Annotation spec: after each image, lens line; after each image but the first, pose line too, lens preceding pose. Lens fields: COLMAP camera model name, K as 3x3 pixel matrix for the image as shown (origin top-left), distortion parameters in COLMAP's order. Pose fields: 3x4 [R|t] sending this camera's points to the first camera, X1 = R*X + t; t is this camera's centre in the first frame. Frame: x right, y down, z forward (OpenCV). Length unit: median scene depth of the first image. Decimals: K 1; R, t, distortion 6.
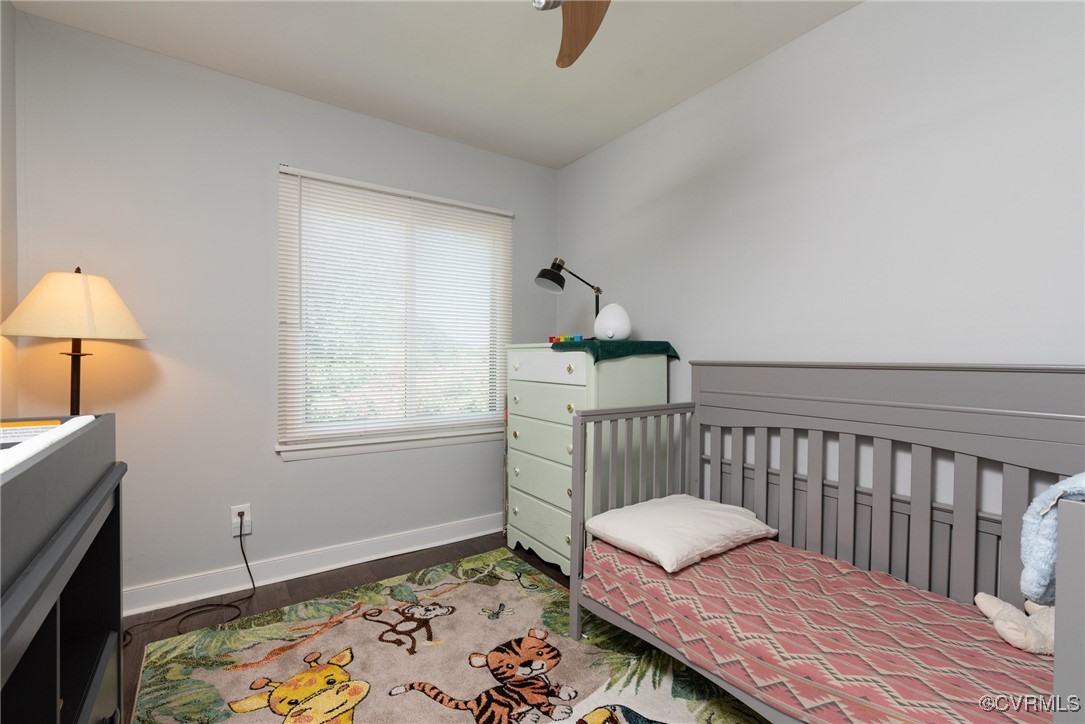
lens RADIAL K [[476.1, 0, 541.0], [0, 476.1, 364.9], [0, 0, 1]] dist [0.000881, 0.000662]
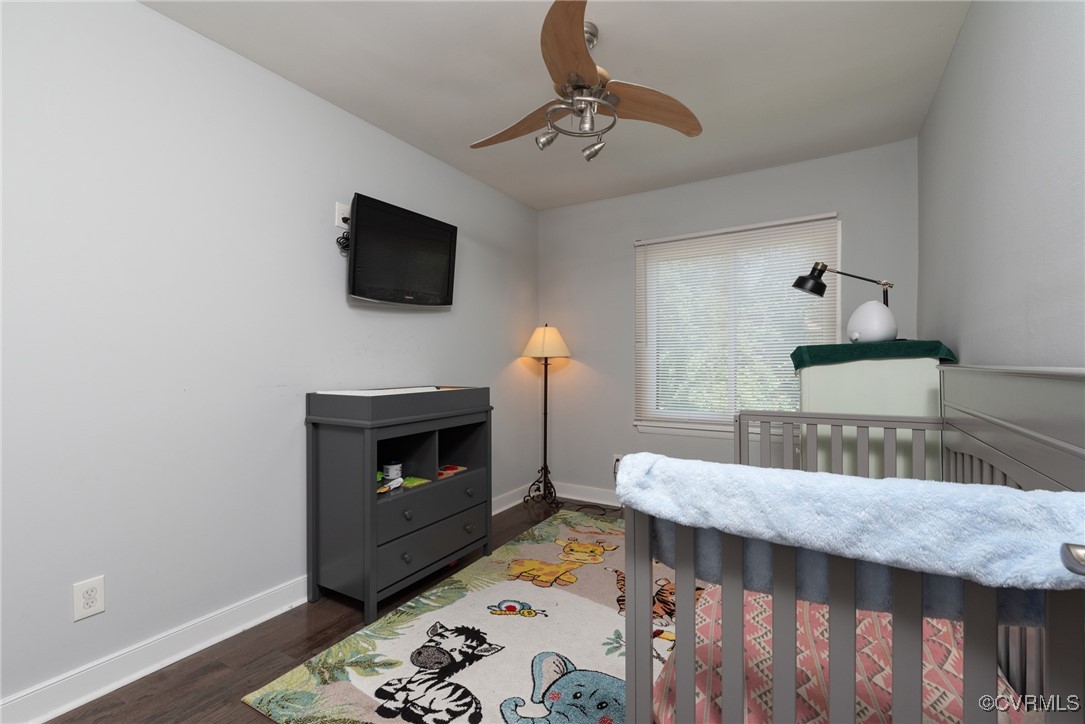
lens RADIAL K [[476.1, 0, 542.9], [0, 476.1, 361.4], [0, 0, 1]] dist [0.000881, 0.000662]
pose [[0.414869, -0.015387, -0.909751, 0.962750], [-0.005006, 0.999803, -0.019193, 0.004903], [0.909867, 0.012517, 0.414711, 0.094983]]
